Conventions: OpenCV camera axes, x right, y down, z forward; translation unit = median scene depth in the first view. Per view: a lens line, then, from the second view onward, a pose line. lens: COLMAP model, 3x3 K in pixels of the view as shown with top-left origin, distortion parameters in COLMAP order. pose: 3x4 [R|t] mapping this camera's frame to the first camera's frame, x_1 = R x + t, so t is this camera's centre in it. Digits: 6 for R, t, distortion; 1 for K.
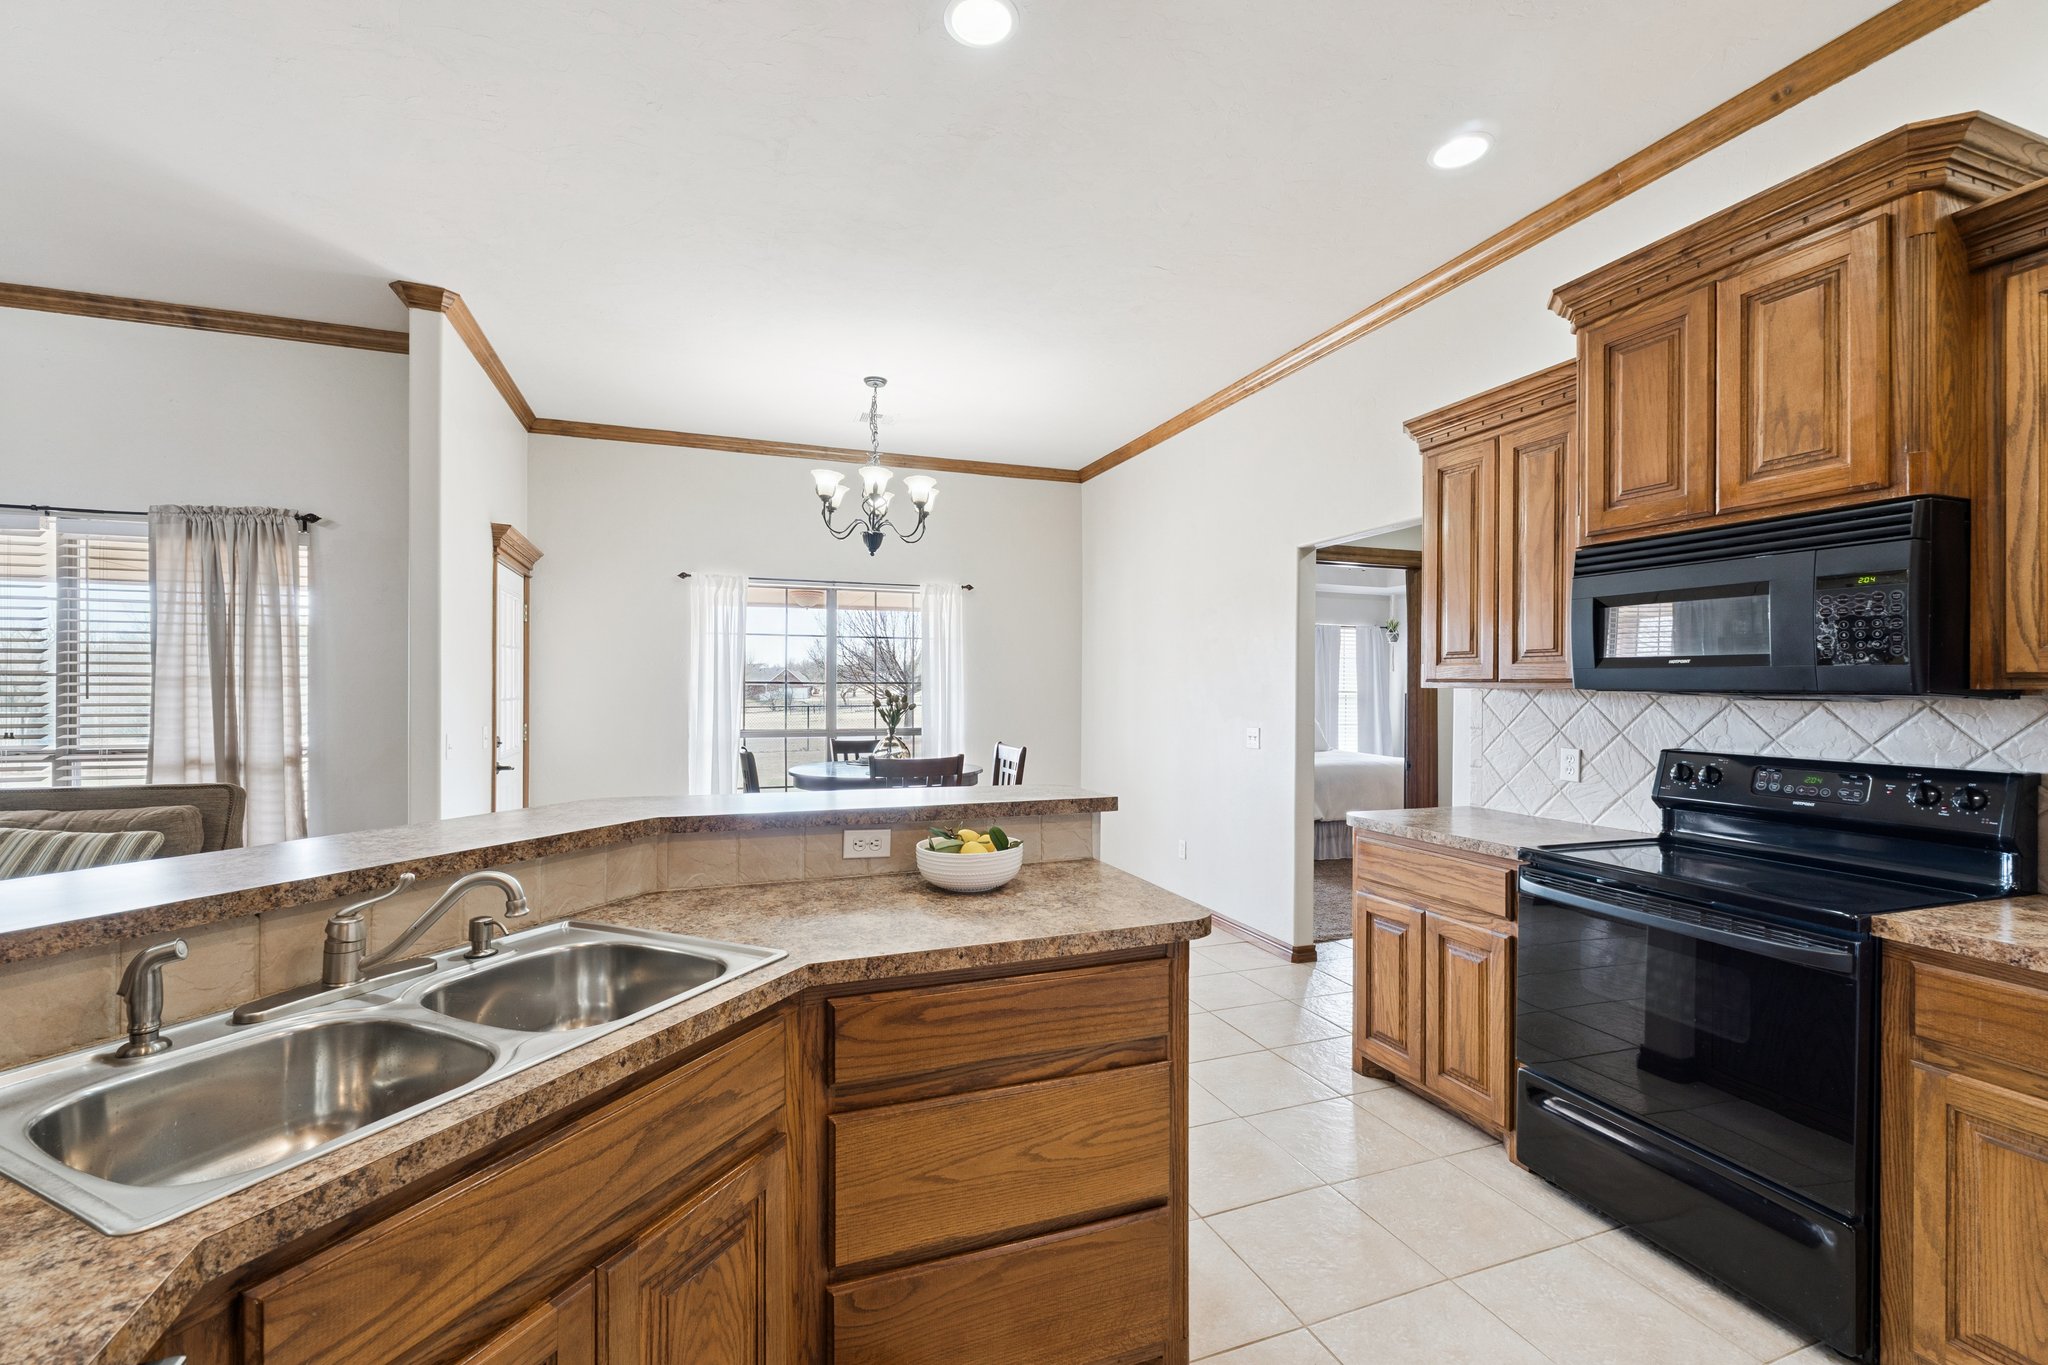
lens RADIAL K [[860.8, 0, 1024.0], [0, 860.8, 690.6], [0, 0, 1]] dist [0.004698, 0.000027]
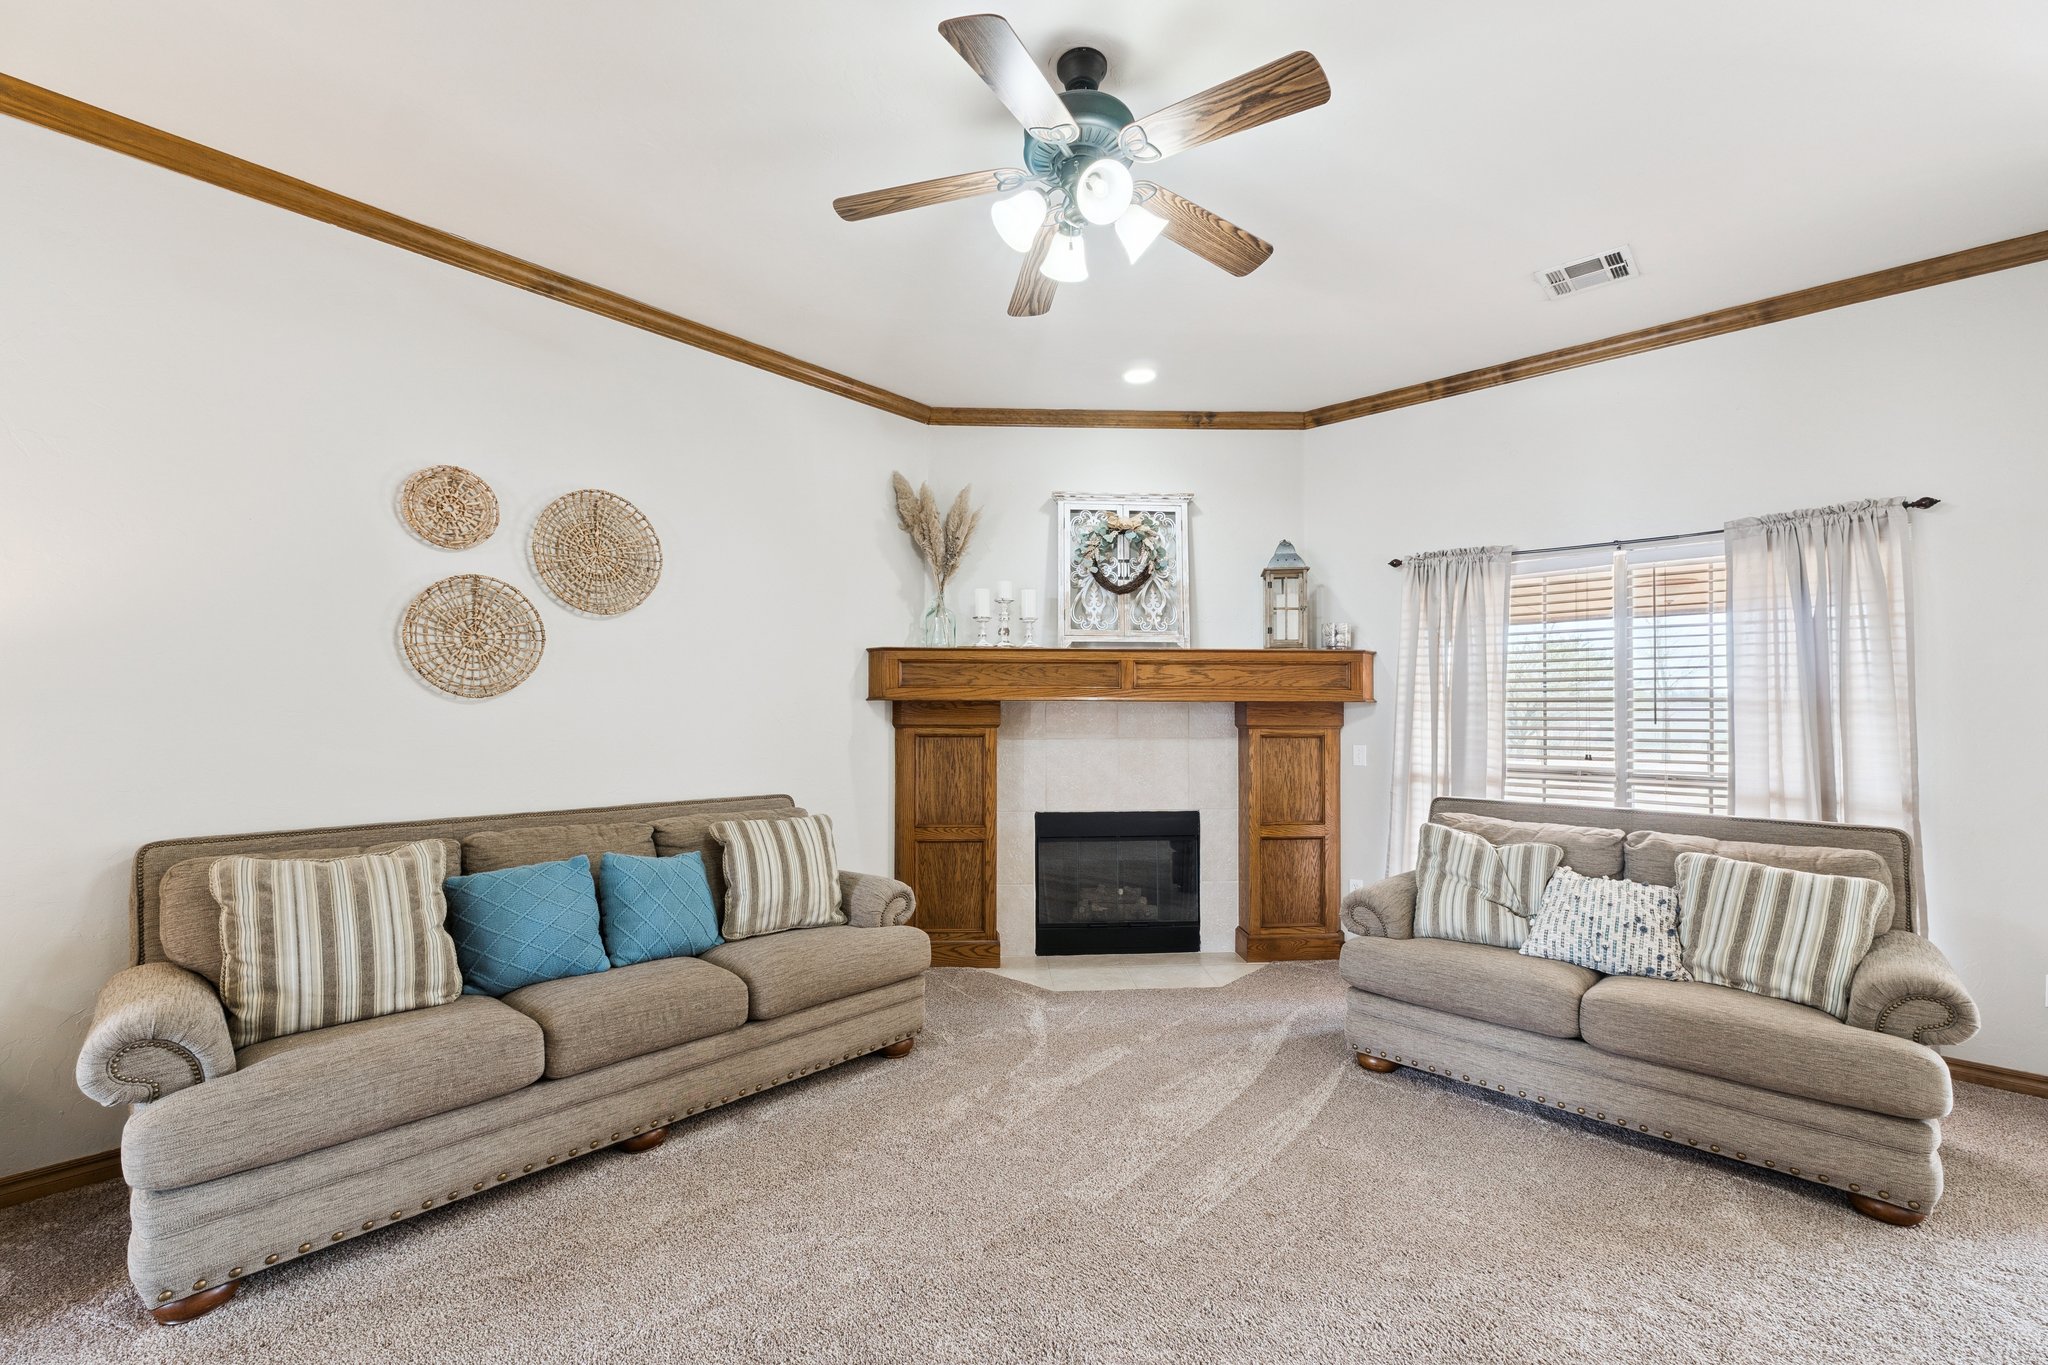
lens RADIAL K [[860.8, 0, 1029.5], [0, 860.8, 693.3], [0, 0, 1]] dist [0.004698, 0.000027]
pose [[0.458793, -0.021958, -0.888272, -0.748620], [-0.006493, 0.999585, -0.028064, 0.009352], [0.888519, 0.018643, 0.458460, -0.165138]]
